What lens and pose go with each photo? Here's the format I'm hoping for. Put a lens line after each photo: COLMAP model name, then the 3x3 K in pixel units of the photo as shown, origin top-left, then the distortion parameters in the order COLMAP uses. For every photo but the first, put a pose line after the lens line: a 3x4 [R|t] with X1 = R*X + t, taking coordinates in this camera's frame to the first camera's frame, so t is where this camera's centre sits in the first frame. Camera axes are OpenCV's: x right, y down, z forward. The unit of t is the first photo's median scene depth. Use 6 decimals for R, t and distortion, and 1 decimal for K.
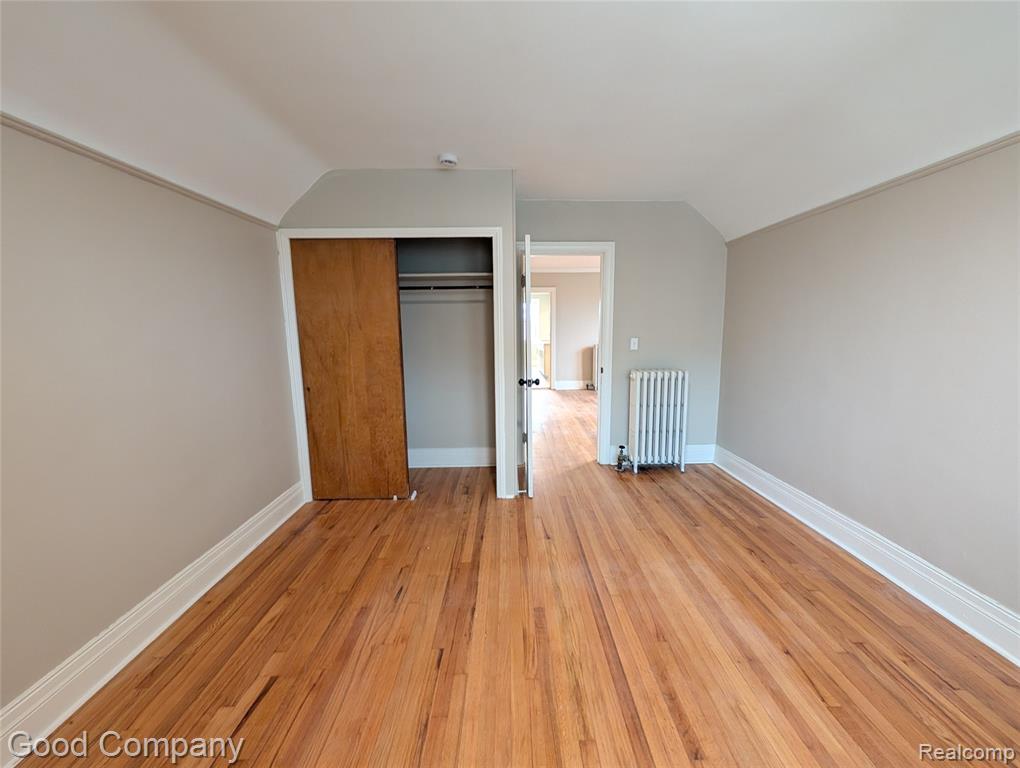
lens RADIAL K [[384.3, 0, 512.9], [0, 384.3, 380.0], [0, 0, 1]] dist [0.000271, 0.000015]
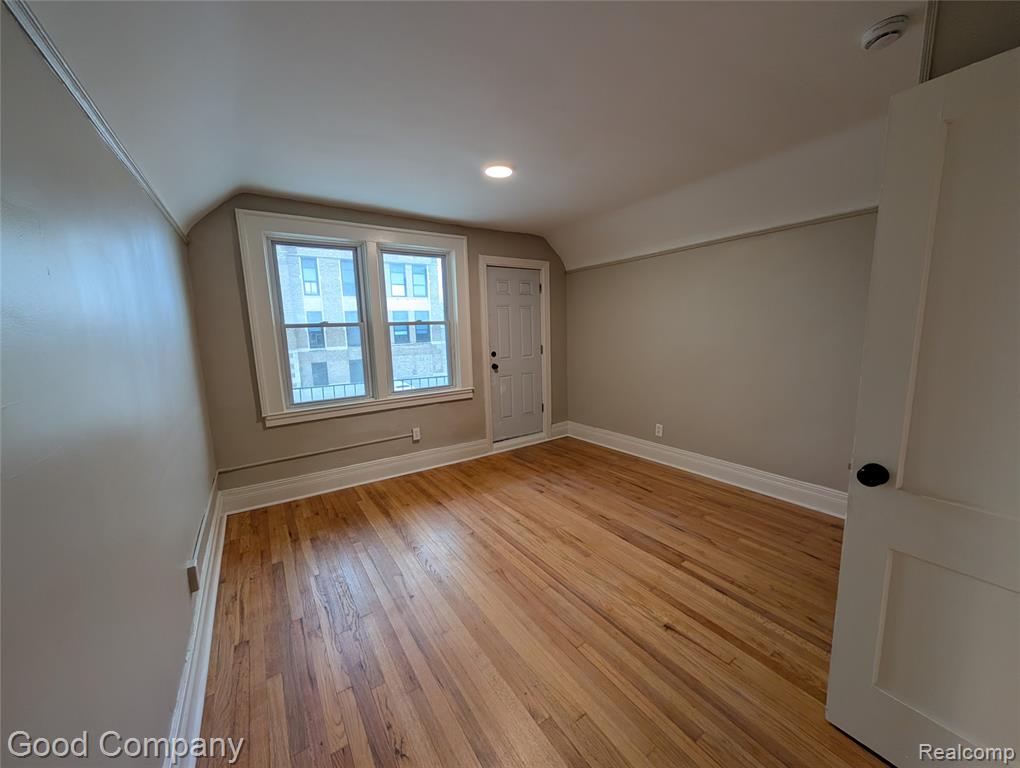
lens RADIAL K [[371.3, 0, 499.7], [0, 371.3, 382.7], [0, 0, 1]] dist [0.000807, 0.000051]
pose [[-0.849304, 0.117913, -0.514568, 0.880962], [-0.033742, 0.960617, 0.275818, -0.276206], [0.526825, 0.251616, -0.811877, 1.709748]]
